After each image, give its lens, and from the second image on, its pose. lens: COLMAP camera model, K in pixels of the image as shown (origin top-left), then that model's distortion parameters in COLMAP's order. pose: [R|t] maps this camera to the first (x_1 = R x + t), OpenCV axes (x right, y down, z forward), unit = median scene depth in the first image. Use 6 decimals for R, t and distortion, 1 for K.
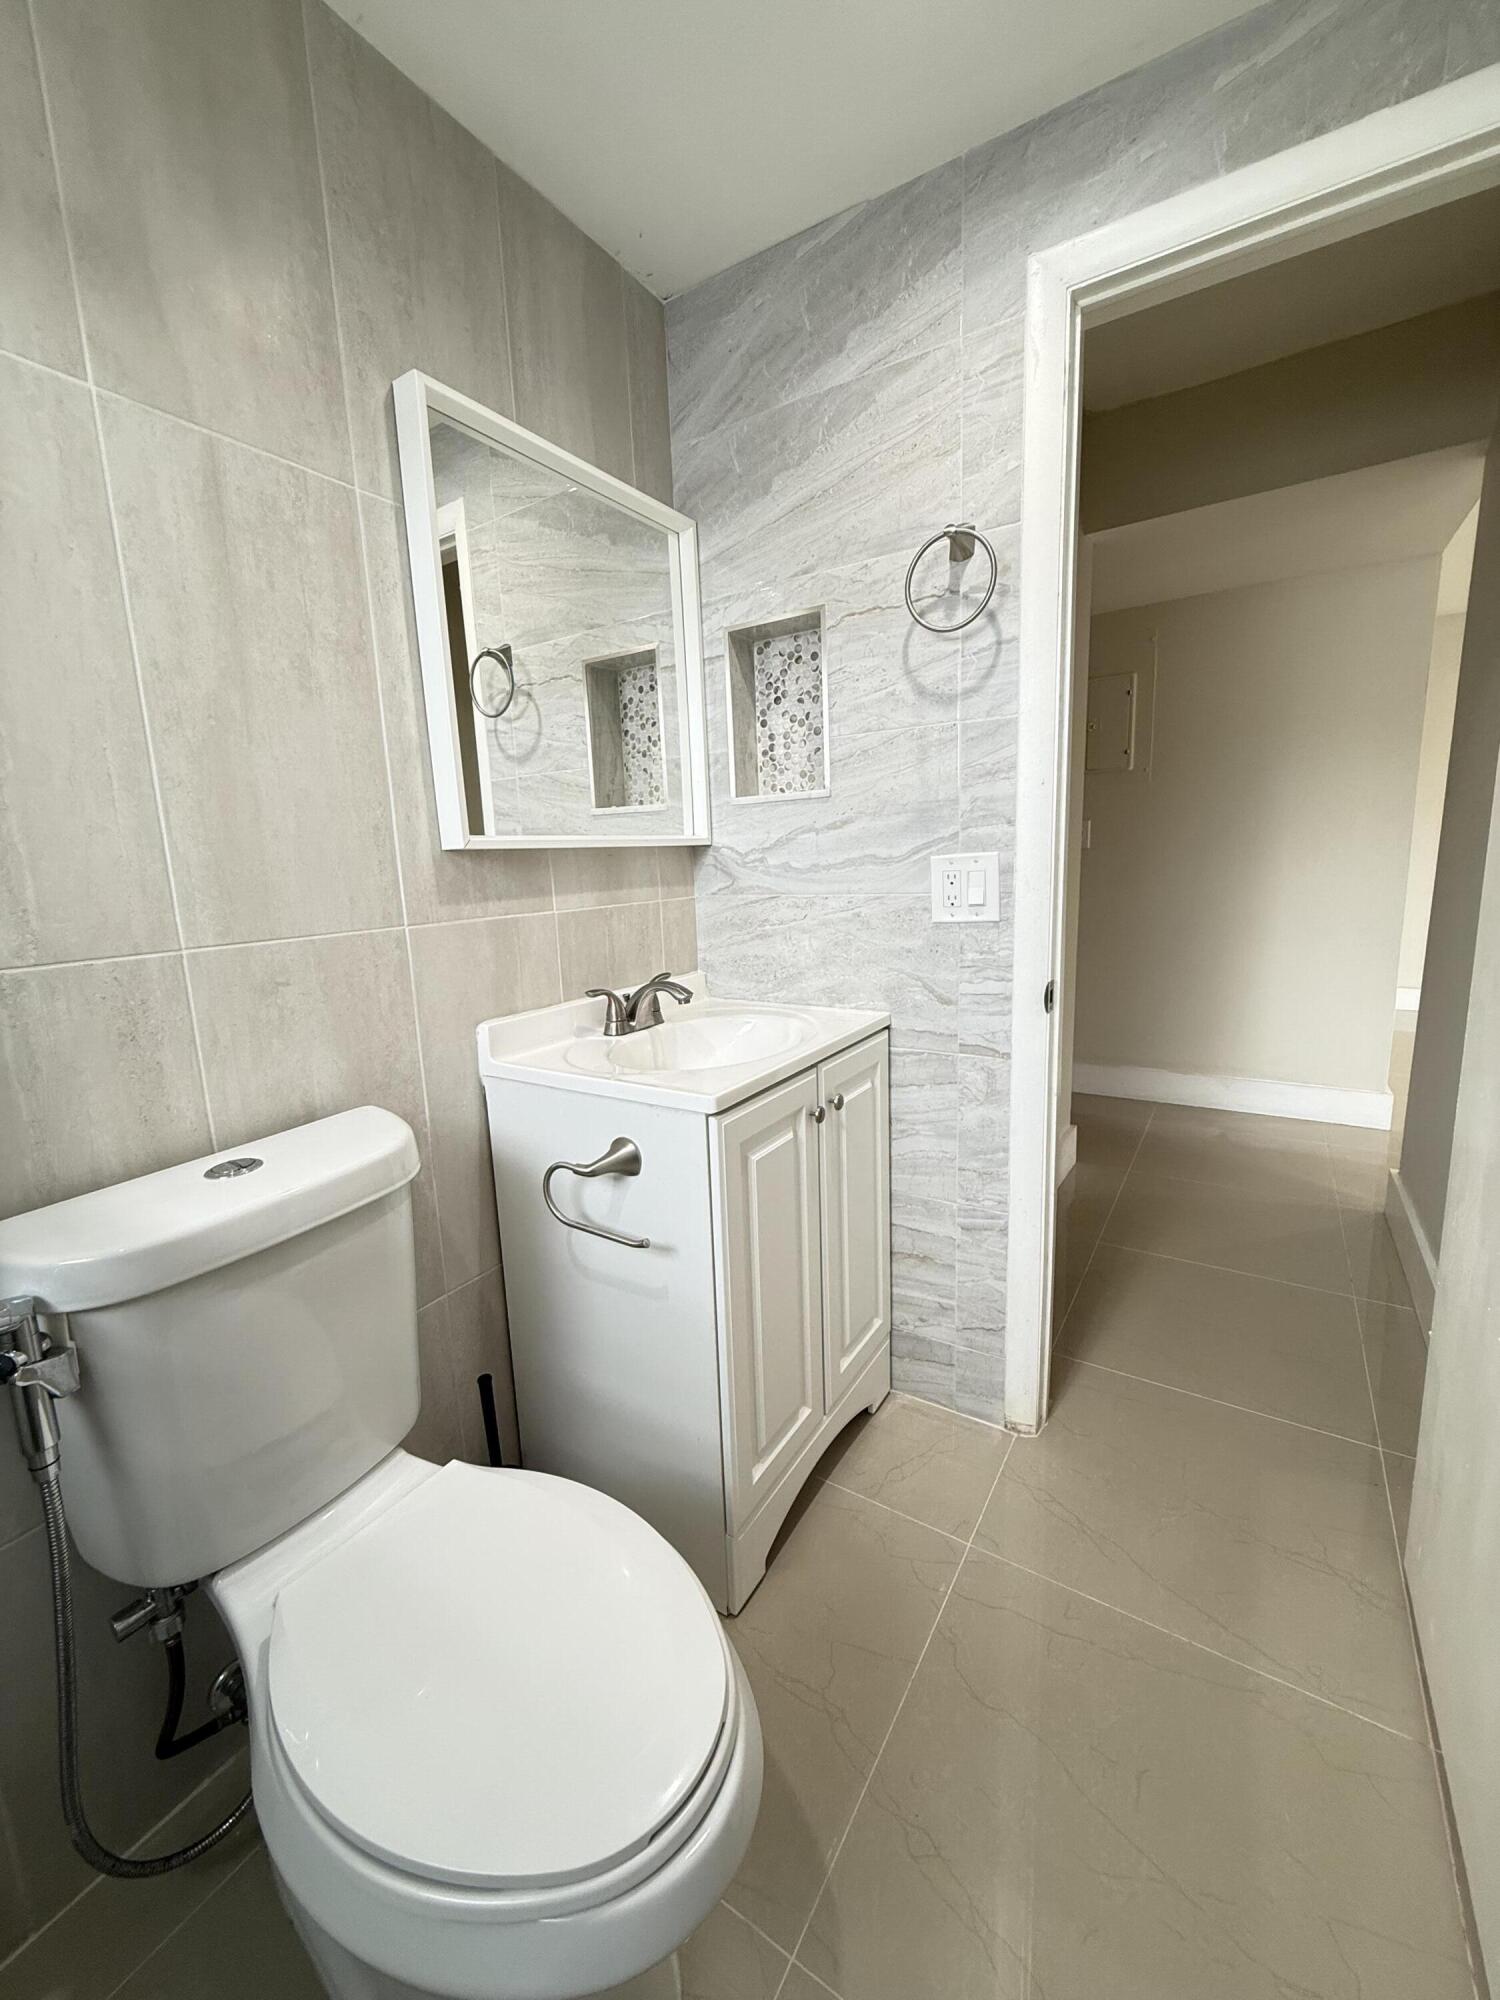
lens RADIAL K [[807.2, 0, 750.0], [0, 807.2, 1000.0], [0, 0, 1]] dist [-0.001419, 0.000500]
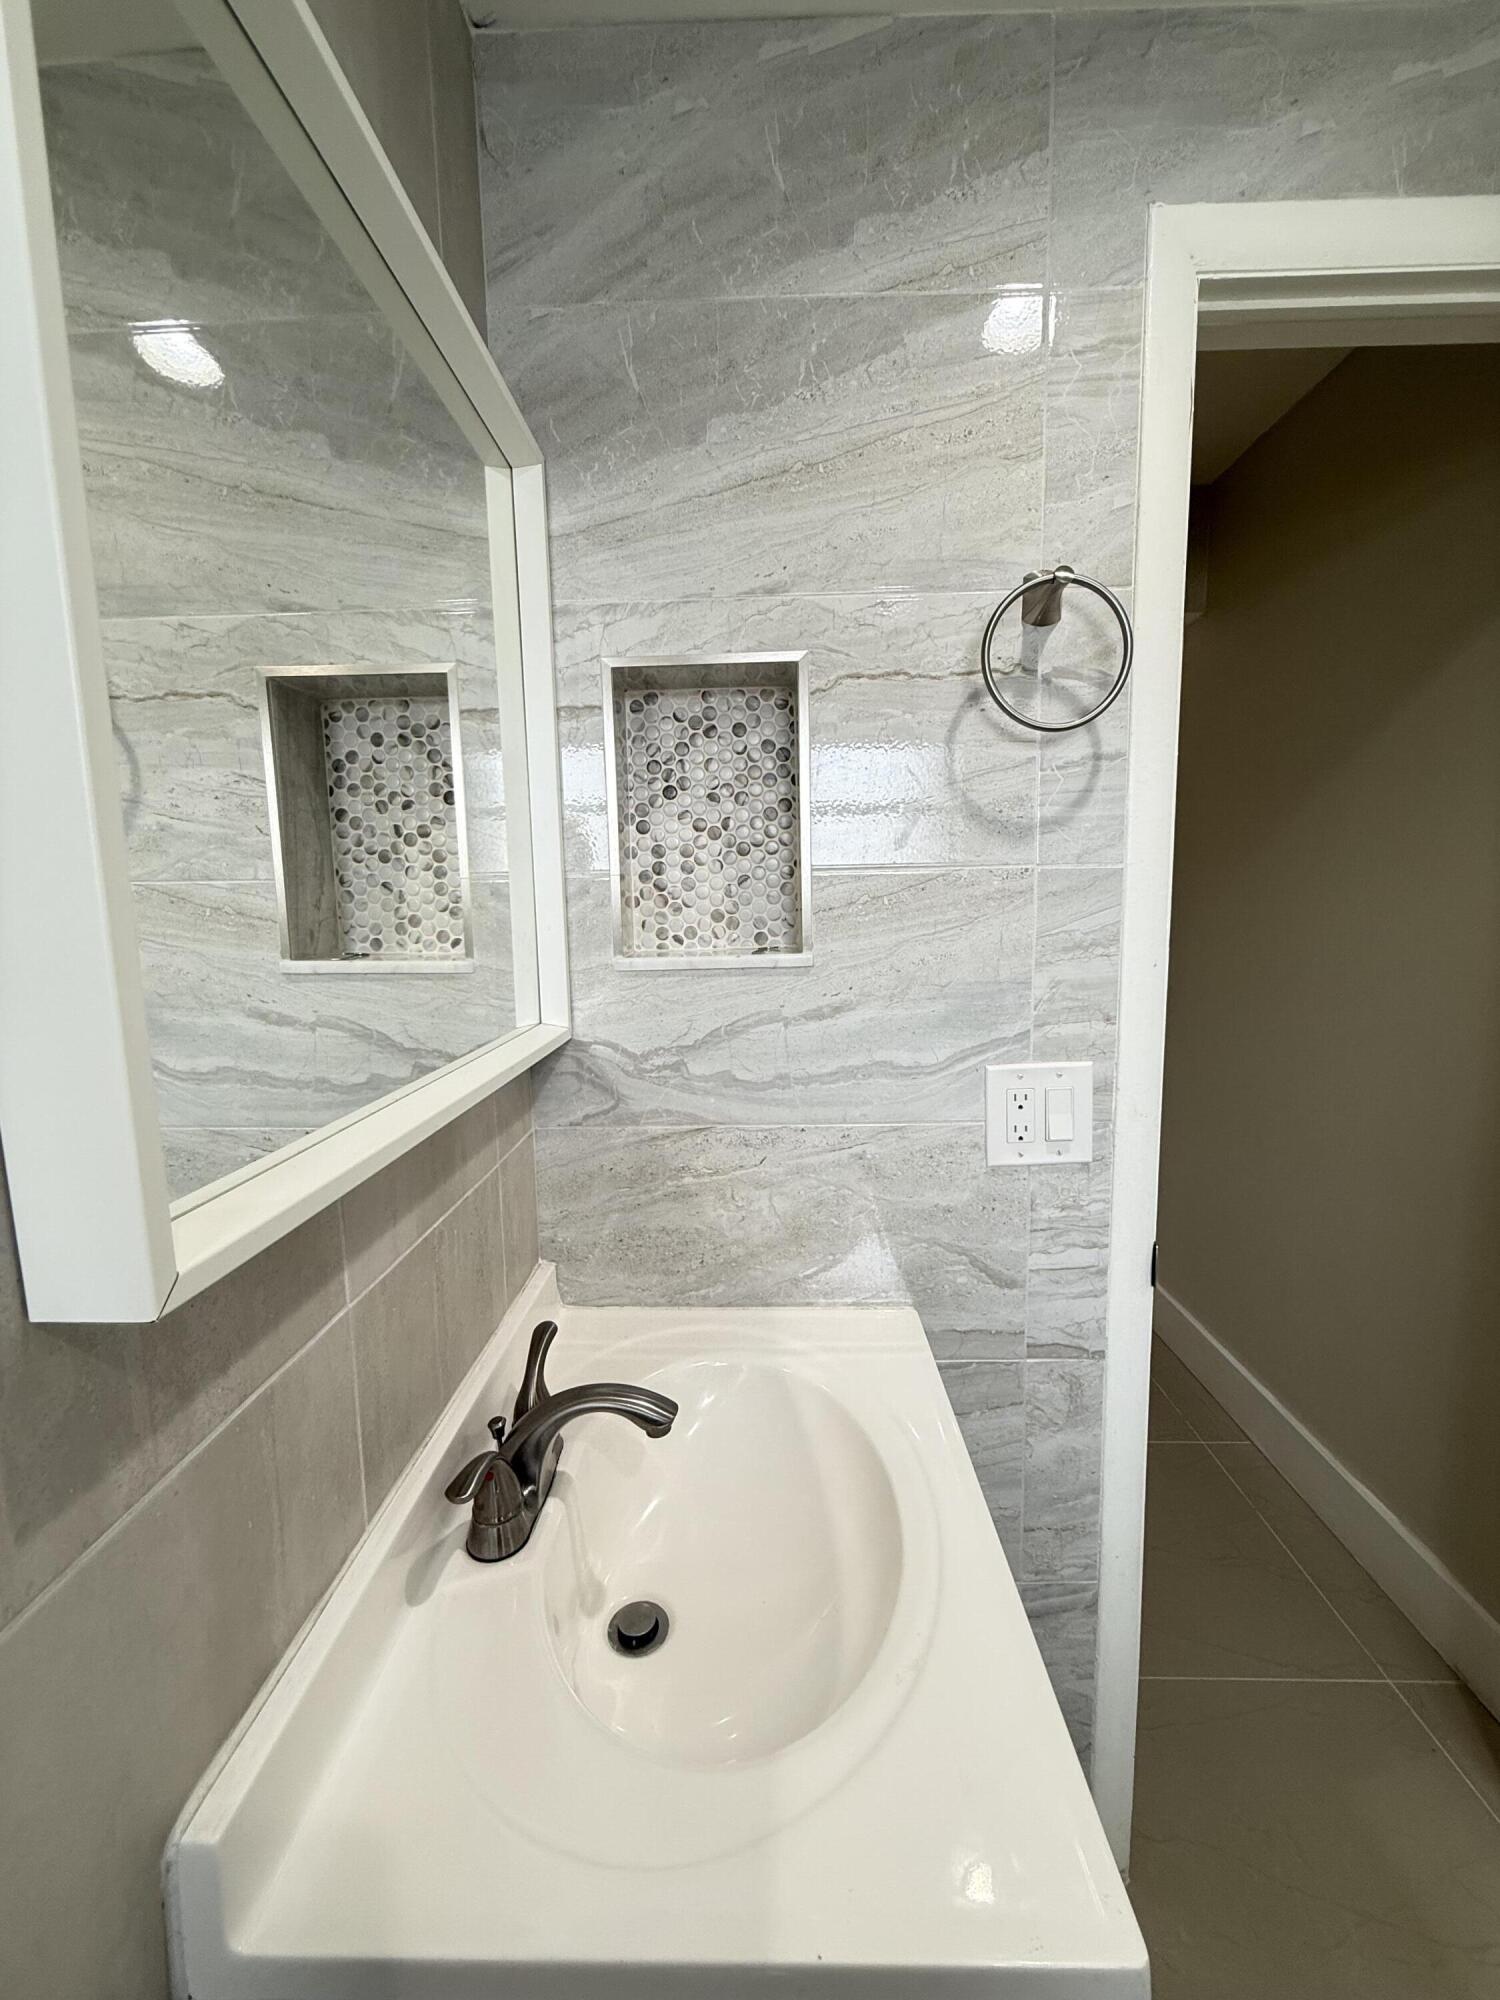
lens RADIAL K [[794.8, 0, 750.3], [0, 794.8, 996.8], [0, 0, 1]] dist [-0.000654, 0.000360]
pose [[0.855468, -0.039254, 0.516365, -0.248880], [0.075610, 0.995905, -0.049556, -0.207021], [-0.512305, 0.081436, 0.854934, 0.530471]]
